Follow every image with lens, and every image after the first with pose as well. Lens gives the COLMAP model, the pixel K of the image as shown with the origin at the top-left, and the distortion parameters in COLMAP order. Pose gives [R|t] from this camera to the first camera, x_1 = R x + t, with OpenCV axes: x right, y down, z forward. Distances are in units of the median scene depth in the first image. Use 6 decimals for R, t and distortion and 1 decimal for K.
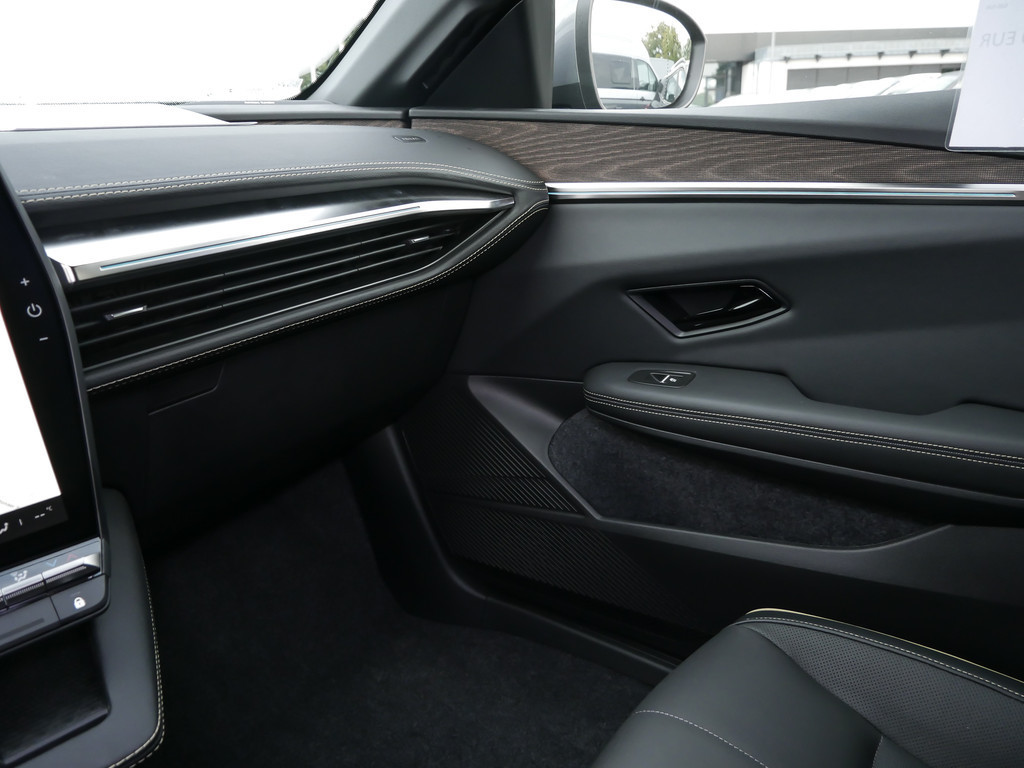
lens RADIAL K [[727.1, 0, 517.5], [0, 727.1, 391.8], [0, 0, 1]] dist [-0.051328, 0.002749]
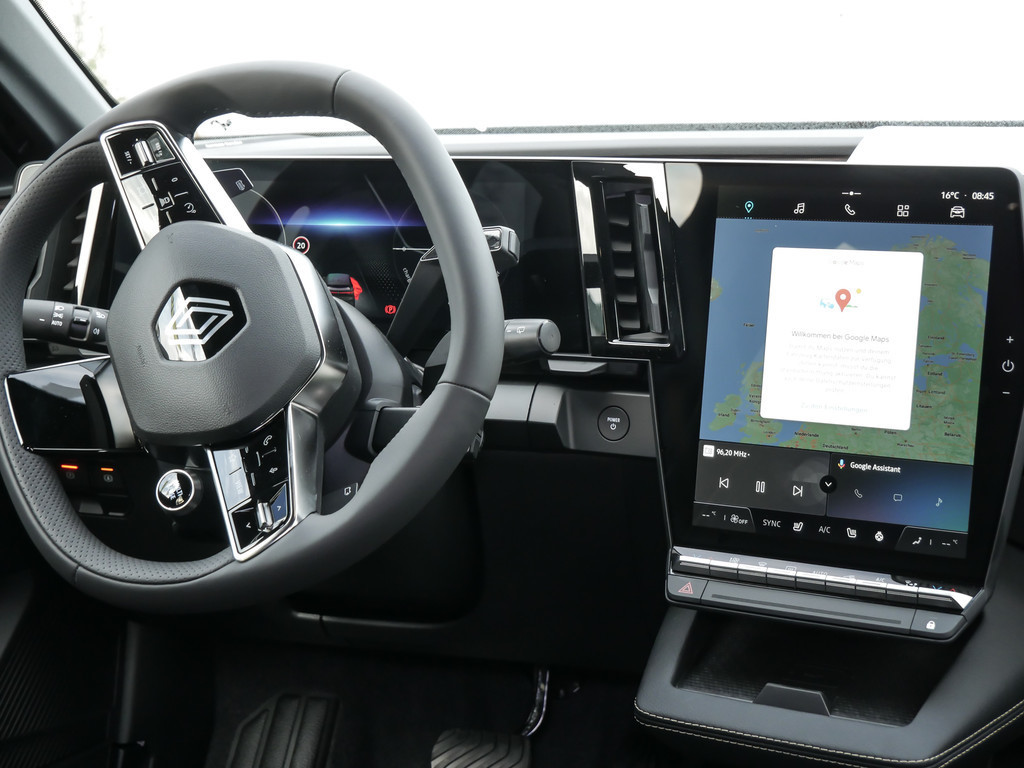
lens RADIAL K [[1653.8, 0, 512.6], [0, 1653.8, 389.3], [0, 0, 1]] dist [0.010937, 0.000000]
pose [[0.315457, 0.215744, -0.924090, 0.723580], [-0.339105, 0.935141, 0.102563, -0.042147], [0.886281, 0.281009, 0.368157, -0.303105]]
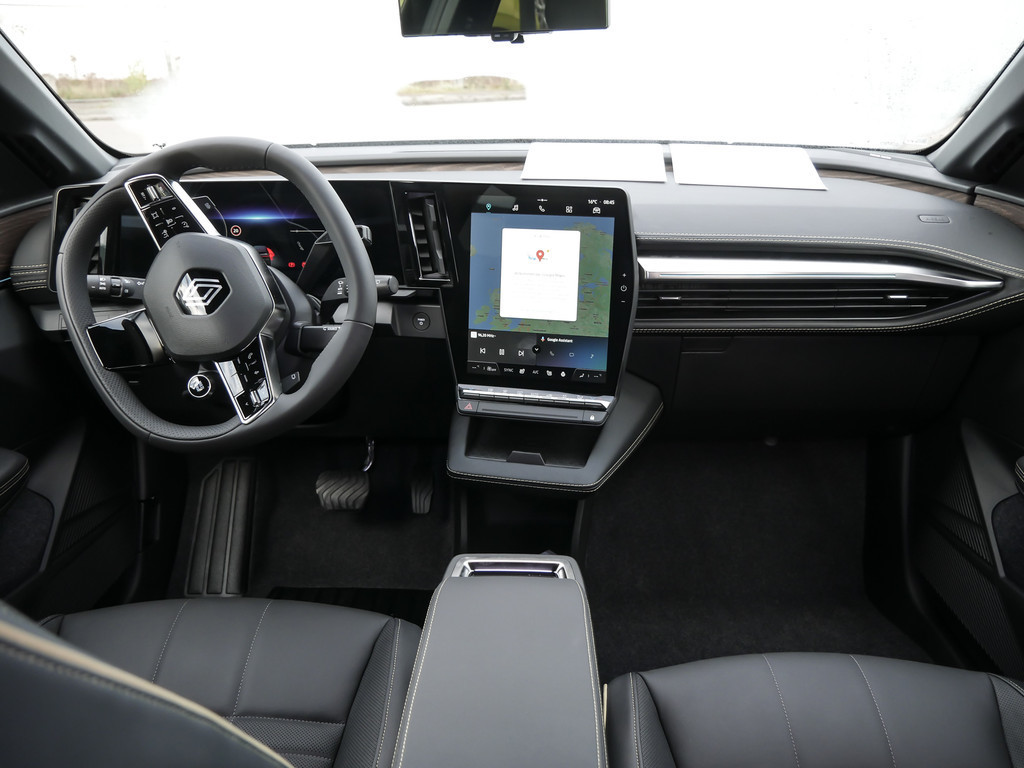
lens RADIAL K [[907.4, 0, 511.1], [0, 907.4, 382.9], [0, 0, 1]] dist [-0.039654, 0.013574]
pose [[0.561352, 0.337755, -0.755517, 0.680781], [-0.313958, 0.931595, 0.183200, -0.124285], [0.765712, 0.134361, 0.628993, -0.505178]]
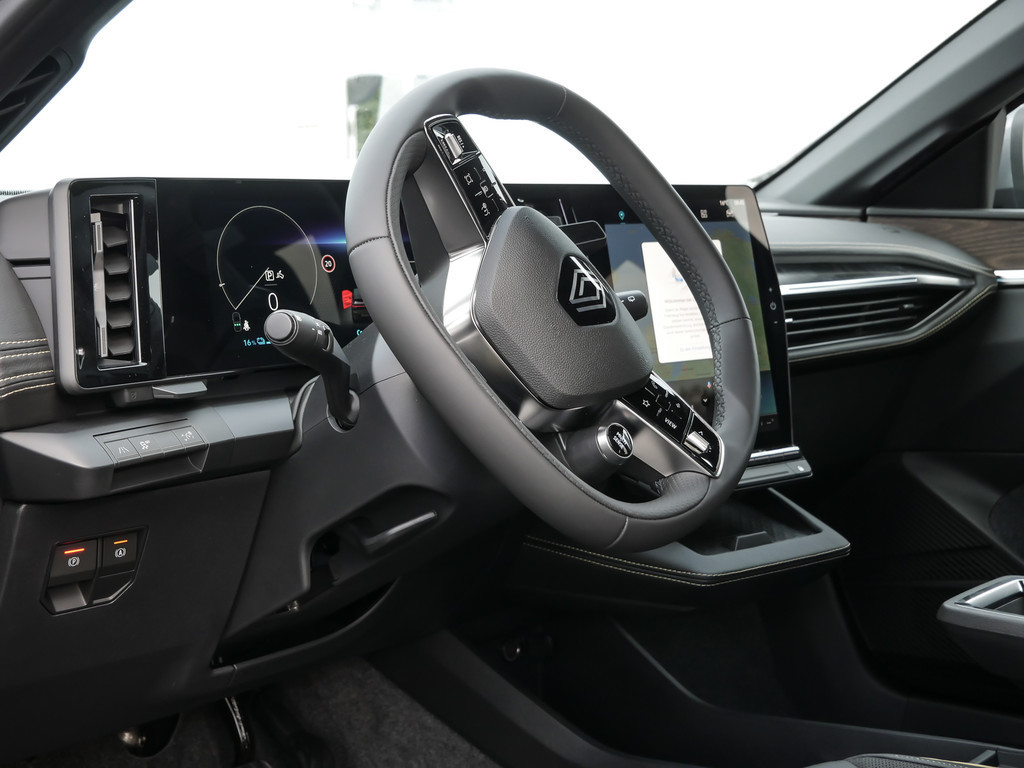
lens RADIAL K [[1370.2, 0, 509.6], [0, 1370.2, 384.0], [0, 0, 1]] dist [0.003932, 0.000000]
pose [[0.991125, 0.028969, -0.129740, -0.443080], [-0.060846, 0.966591, -0.248996, 0.481077], [0.118192, 0.254681, 0.959775, -1.148654]]
